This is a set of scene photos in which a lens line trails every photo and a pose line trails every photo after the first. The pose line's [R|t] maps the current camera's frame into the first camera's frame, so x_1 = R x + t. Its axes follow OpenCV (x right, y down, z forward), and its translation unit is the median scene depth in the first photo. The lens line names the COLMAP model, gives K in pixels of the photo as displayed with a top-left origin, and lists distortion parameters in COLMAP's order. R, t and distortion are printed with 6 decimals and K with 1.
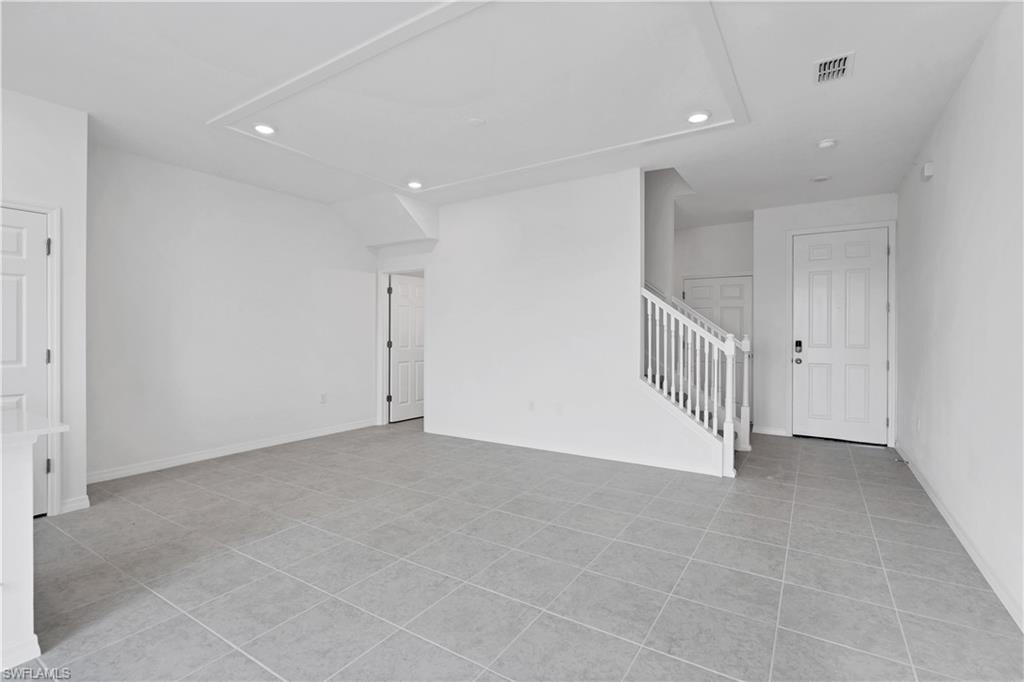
lens RADIAL K [[476.0, 0, 515.2], [0, 476.0, 334.3], [0, 0, 1]] dist [-0.009190, 0.003153]
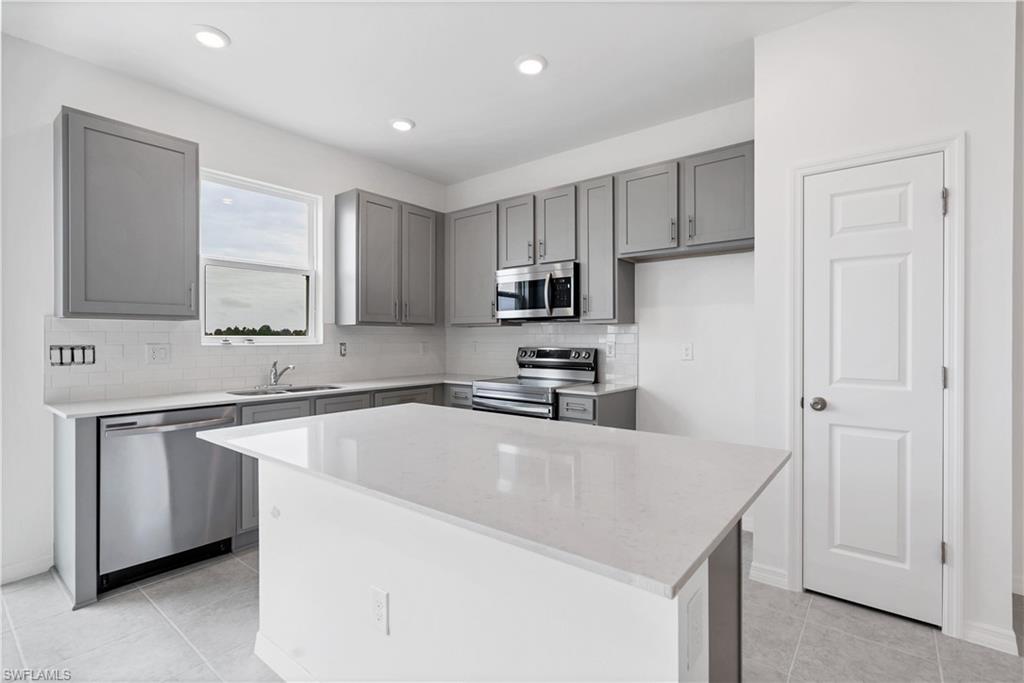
lens RADIAL K [[476.0, 0, 506.0], [0, 476.0, 339.1], [0, 0, 1]] dist [-0.009190, 0.003153]
pose [[-0.109821, 0.000740, -0.993951, -0.212553], [-0.002947, 0.999995, 0.001070, -0.002218], [0.993947, 0.003047, -0.109818, 0.347015]]
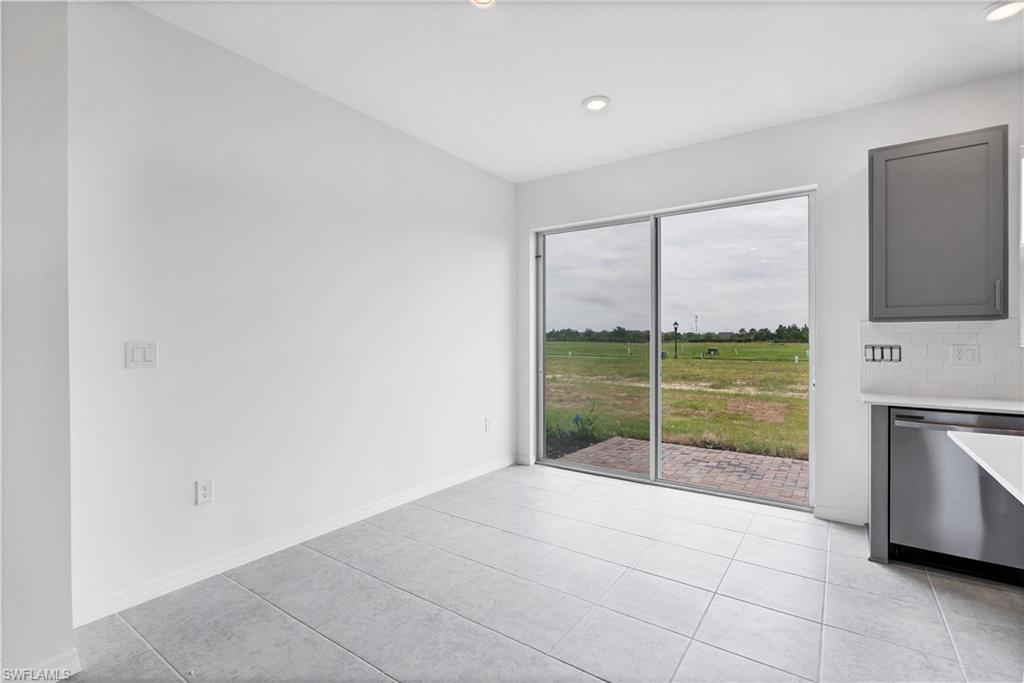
lens RADIAL K [[476.0, 0, 513.8], [0, 476.0, 340.4], [0, 0, 1]] dist [-0.009190, 0.003153]
pose [[-0.999304, -0.000931, 0.037285, -0.220694], [-0.000753, 0.999988, 0.004803, -0.002185], [-0.037289, 0.004772, -0.999293, 0.464499]]
